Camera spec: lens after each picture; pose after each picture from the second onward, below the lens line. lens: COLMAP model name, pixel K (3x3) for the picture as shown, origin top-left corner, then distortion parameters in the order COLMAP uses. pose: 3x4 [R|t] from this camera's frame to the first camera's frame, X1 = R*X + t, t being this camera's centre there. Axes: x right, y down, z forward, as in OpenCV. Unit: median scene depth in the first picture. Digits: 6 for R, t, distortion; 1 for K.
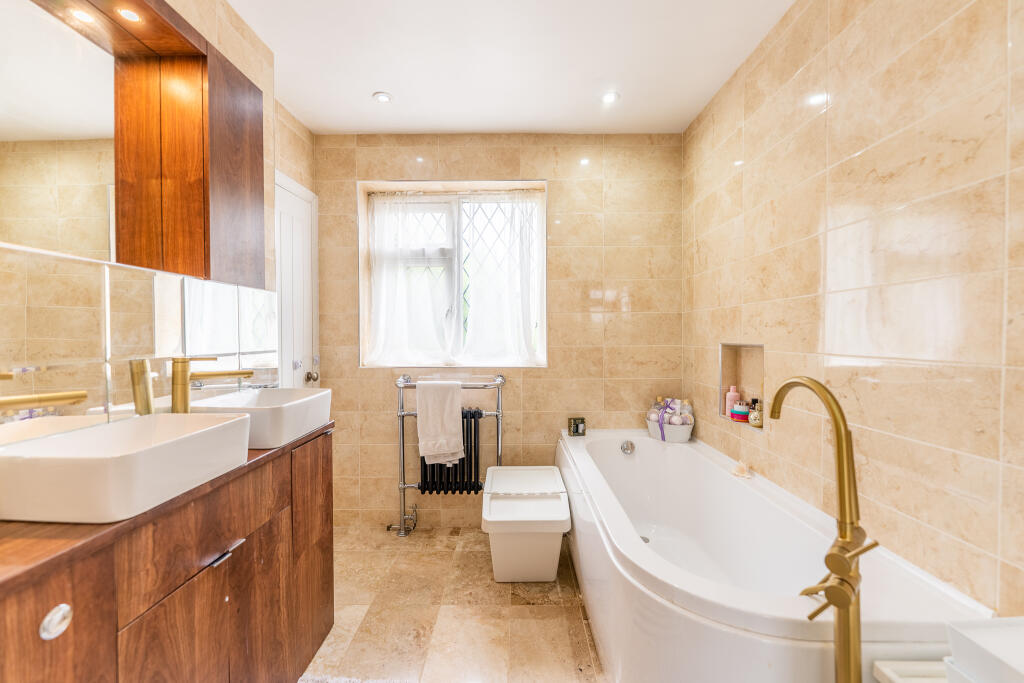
lens RADIAL K [[416.2, 0, 515.9], [0, 416.2, 341.6], [0, 0, 1]] dist [0.002211, 0.000172]
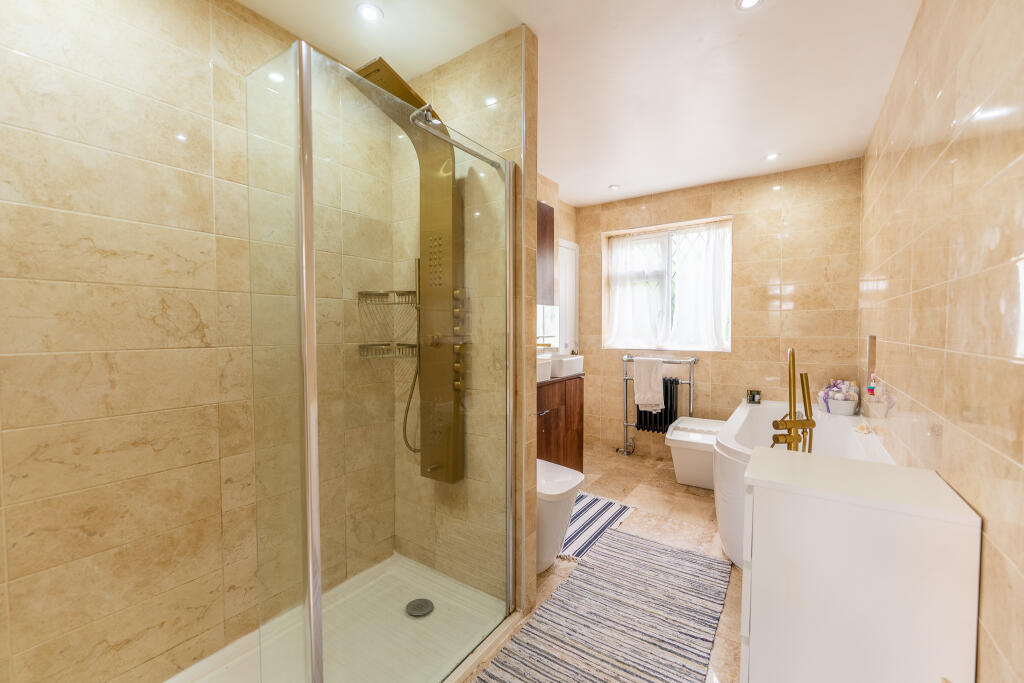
lens RADIAL K [[416.2, 0, 515.6], [0, 416.2, 342.9], [0, 0, 1]] dist [0.002211, 0.000172]
pose [[0.826825, 0.019297, -0.562128, 0.261885], [-0.008517, 0.999726, 0.021792, 0.008422], [0.562395, -0.013230, 0.826763, -0.531916]]
